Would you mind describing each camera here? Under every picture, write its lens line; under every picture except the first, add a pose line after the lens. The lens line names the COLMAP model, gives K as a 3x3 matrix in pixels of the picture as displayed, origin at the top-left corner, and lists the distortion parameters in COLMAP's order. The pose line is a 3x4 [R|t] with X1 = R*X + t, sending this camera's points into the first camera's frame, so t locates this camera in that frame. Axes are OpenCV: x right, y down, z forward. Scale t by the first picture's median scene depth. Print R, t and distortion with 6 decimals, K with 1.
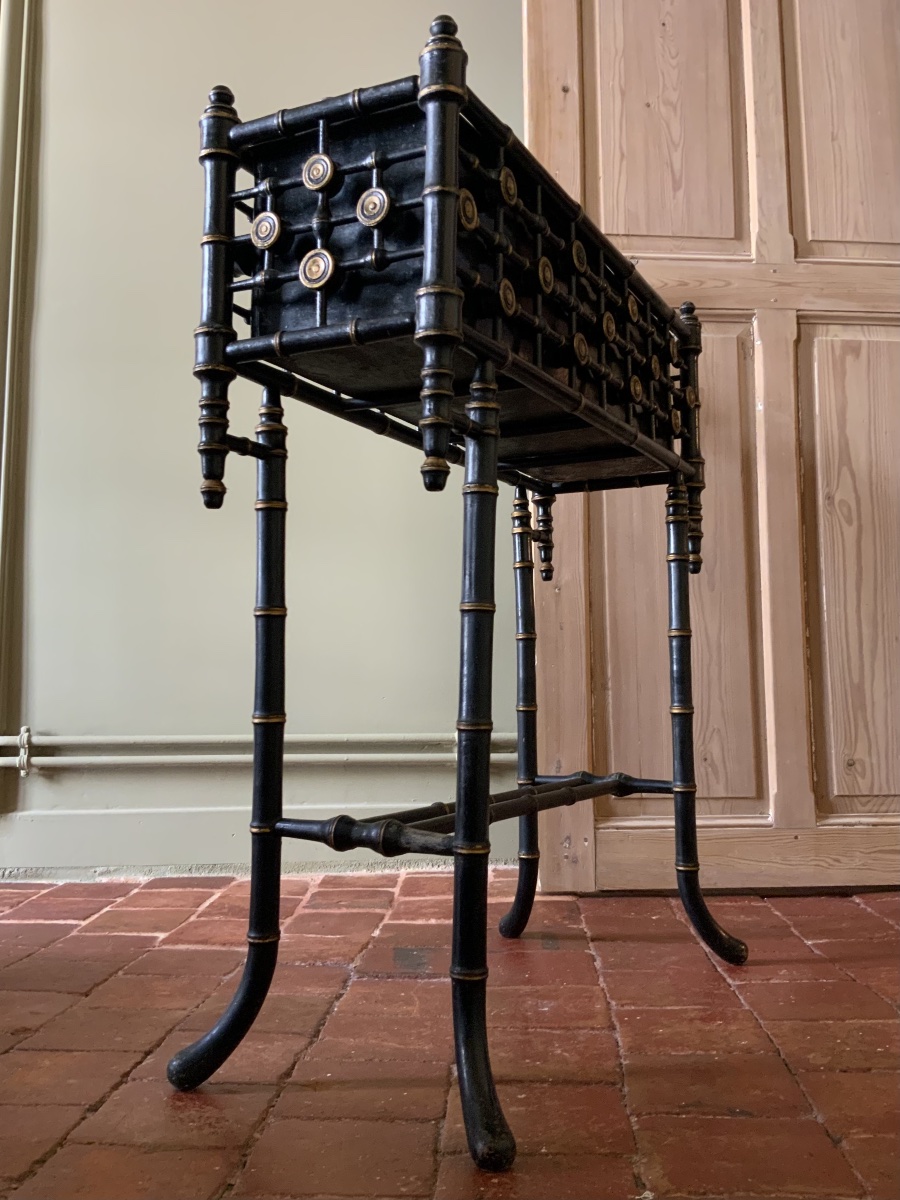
lens RADIAL K [[1062.7, 0, 458.0], [0, 1062.7, 594.4], [0, 0, 1]] dist [0.030128, -0.005640]
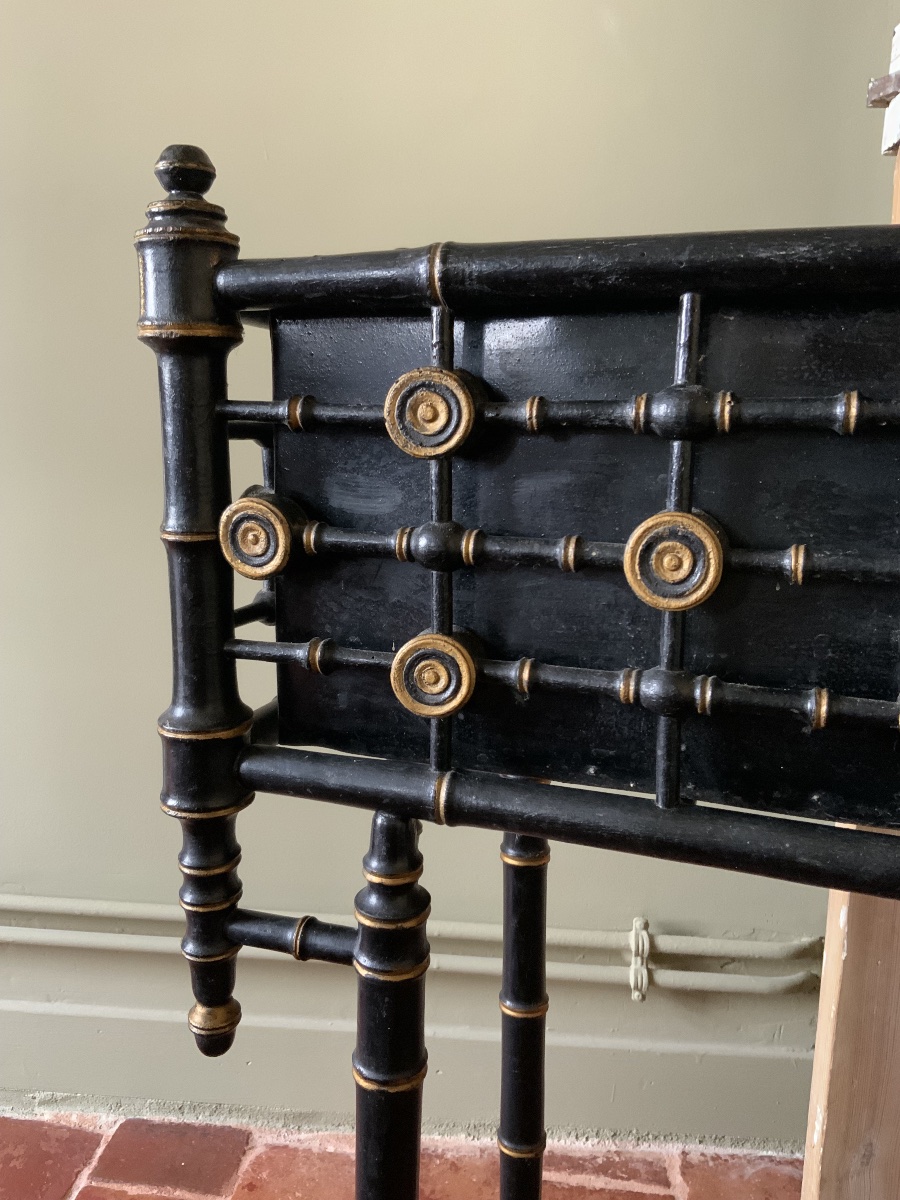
lens RADIAL K [[990.6, 0, 443.7], [0, 990.6, 604.8], [0, 0, 1]] dist [0.076224, -0.138296]
pose [[0.994732, 0.050103, -0.089426, -0.069470], [-0.027380, 0.970579, 0.239222, -0.182569], [0.098781, -0.235513, 0.966838, 0.577532]]
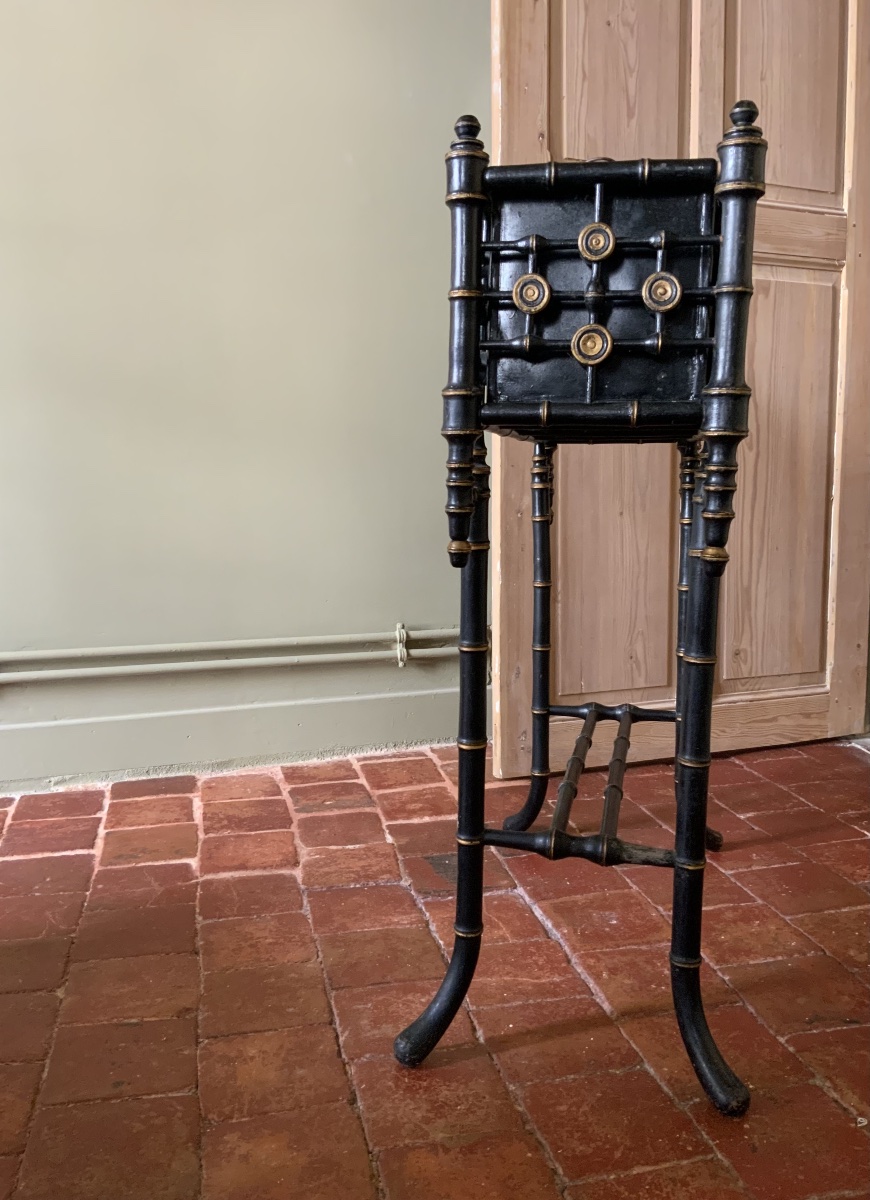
lens RADIAL K [[989.2, 0, 448.0], [0, 989.2, 601.8], [0, 0, 1]] dist [0.072453, -0.096999]
pose [[0.959631, -0.033645, 0.279241, -0.259191], [-0.027153, 0.977100, 0.211041, -0.127117], [-0.279947, -0.210104, 0.936742, 0.050404]]
